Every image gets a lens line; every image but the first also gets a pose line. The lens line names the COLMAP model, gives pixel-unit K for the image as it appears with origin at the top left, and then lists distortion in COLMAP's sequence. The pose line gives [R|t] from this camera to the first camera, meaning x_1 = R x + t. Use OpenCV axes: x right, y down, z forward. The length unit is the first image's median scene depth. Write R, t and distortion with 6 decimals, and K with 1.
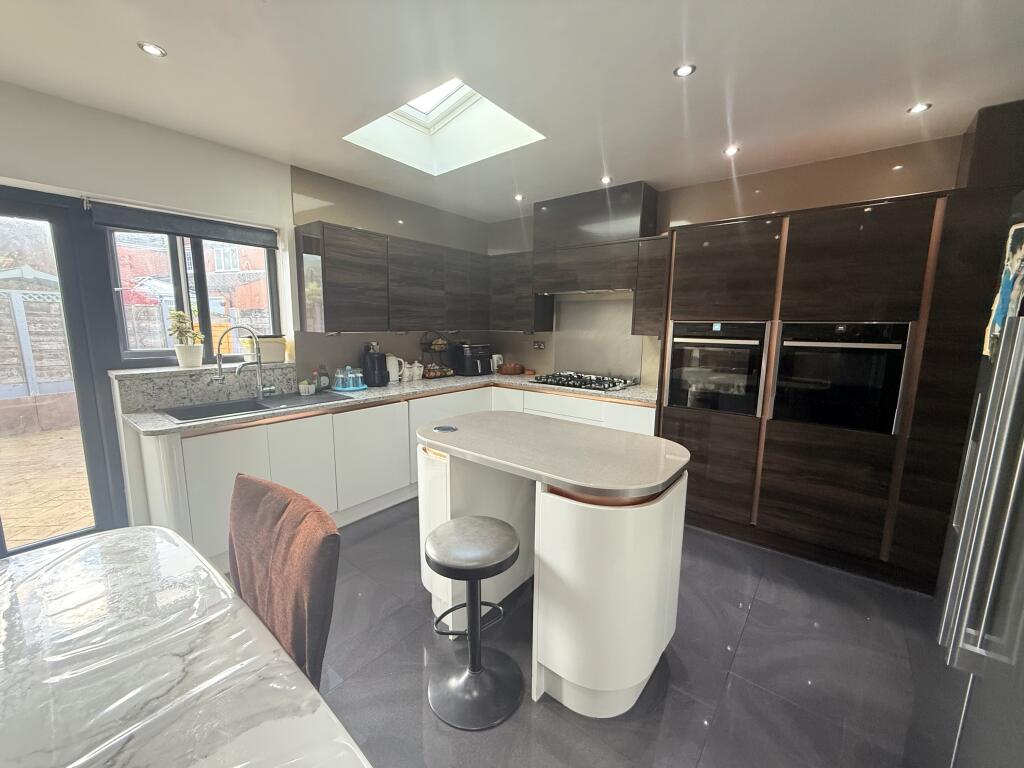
lens RADIAL K [[407.0, 0, 512.0], [0, 407.0, 384.0], [0, 0, 1]] dist [-0.000005, -0.000043]
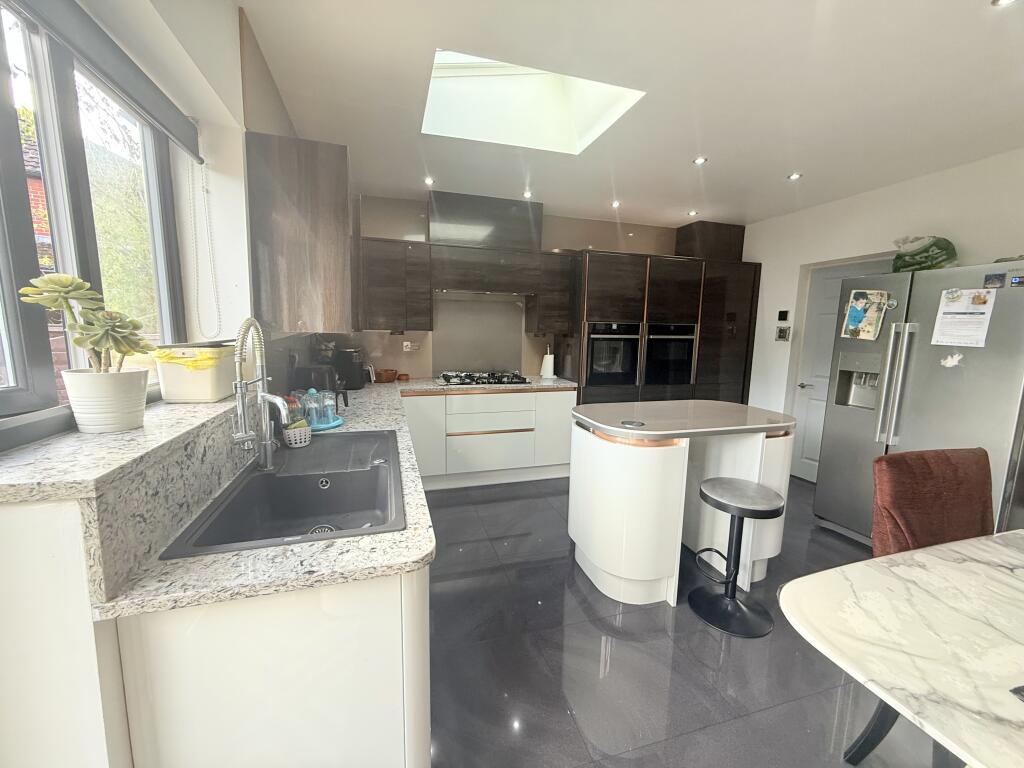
lens RADIAL K [[409.9, 0, 512.0], [0, 409.9, 384.0], [0, 0, 1]] dist [-0.039942, -0.000004]
pose [[0.562507, -0.107819, 0.819733, -0.886346], [0.116464, 0.991908, 0.050546, -0.055774], [-0.818549, 0.067036, 0.570512, 0.505587]]
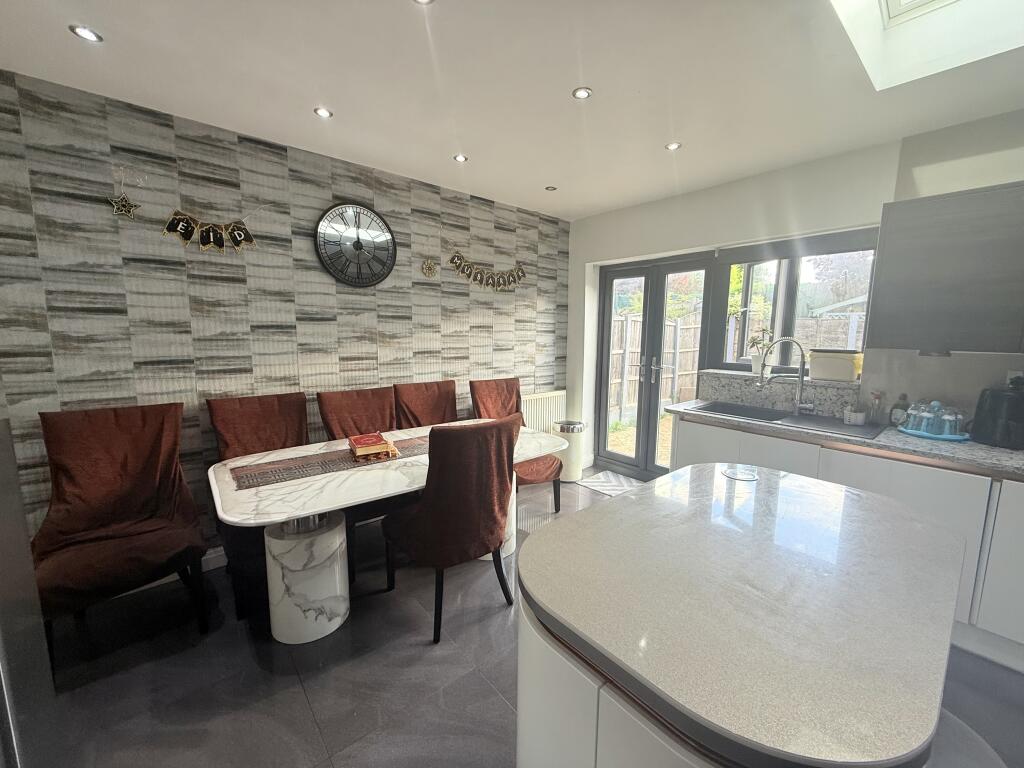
lens RADIAL K [[407.0, 0, 512.0], [0, 407.0, 384.0], [0, 0, 1]] dist [-0.000005, -0.000043]
pose [[-0.187440, 0.119885, -0.974933, 0.457775], [-0.157097, 0.976090, 0.150231, -0.075109], [0.969632, 0.181318, -0.164125, 0.509943]]
